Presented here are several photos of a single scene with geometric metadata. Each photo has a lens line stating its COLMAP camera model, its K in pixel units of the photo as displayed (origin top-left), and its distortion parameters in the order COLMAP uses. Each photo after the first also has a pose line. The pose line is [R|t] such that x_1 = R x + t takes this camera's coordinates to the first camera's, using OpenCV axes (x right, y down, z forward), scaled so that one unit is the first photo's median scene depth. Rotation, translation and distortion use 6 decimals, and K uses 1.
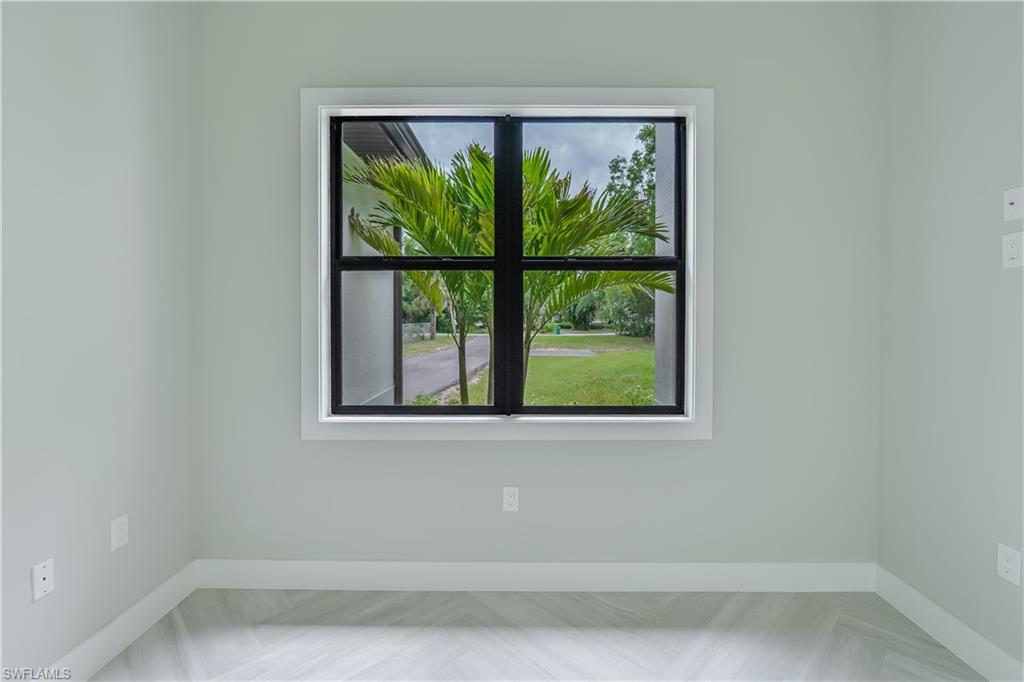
lens RADIAL K [[464.4, 0, 528.1], [0, 464.4, 328.0], [0, 0, 1]] dist [0.000582, -0.000022]
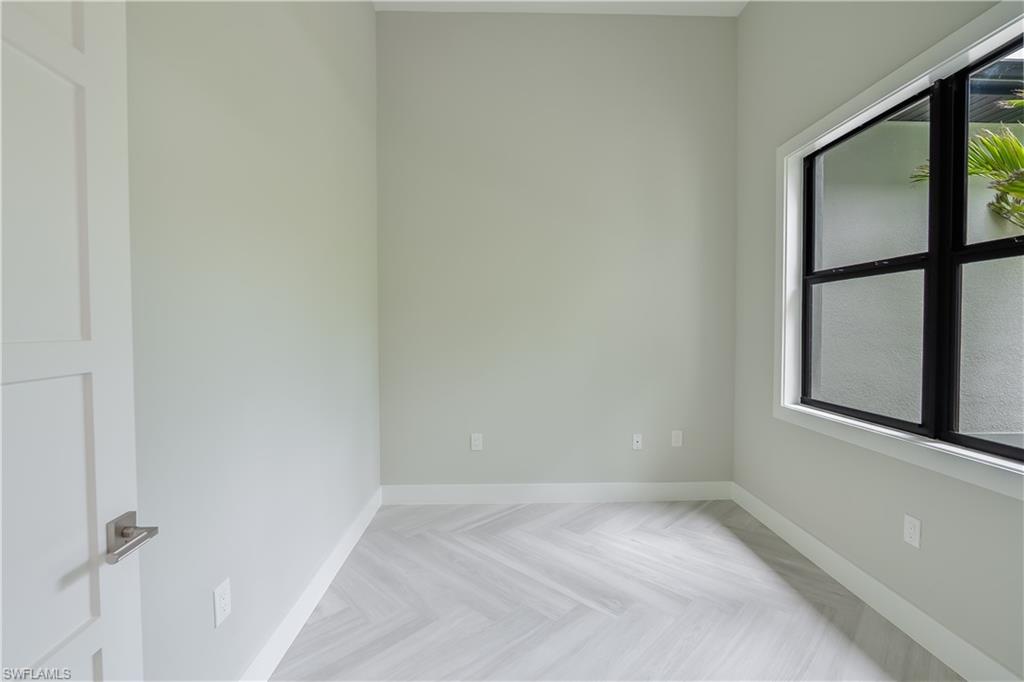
lens RADIAL K [[464.4, 0, 513.4], [0, 464.4, 331.6], [0, 0, 1]] dist [0.000582, -0.000022]
pose [[0.033190, 0.010864, -0.999390, 0.976900], [-0.009264, 0.999901, 0.010562, -0.010024], [0.999406, 0.008908, 0.033287, 0.265143]]
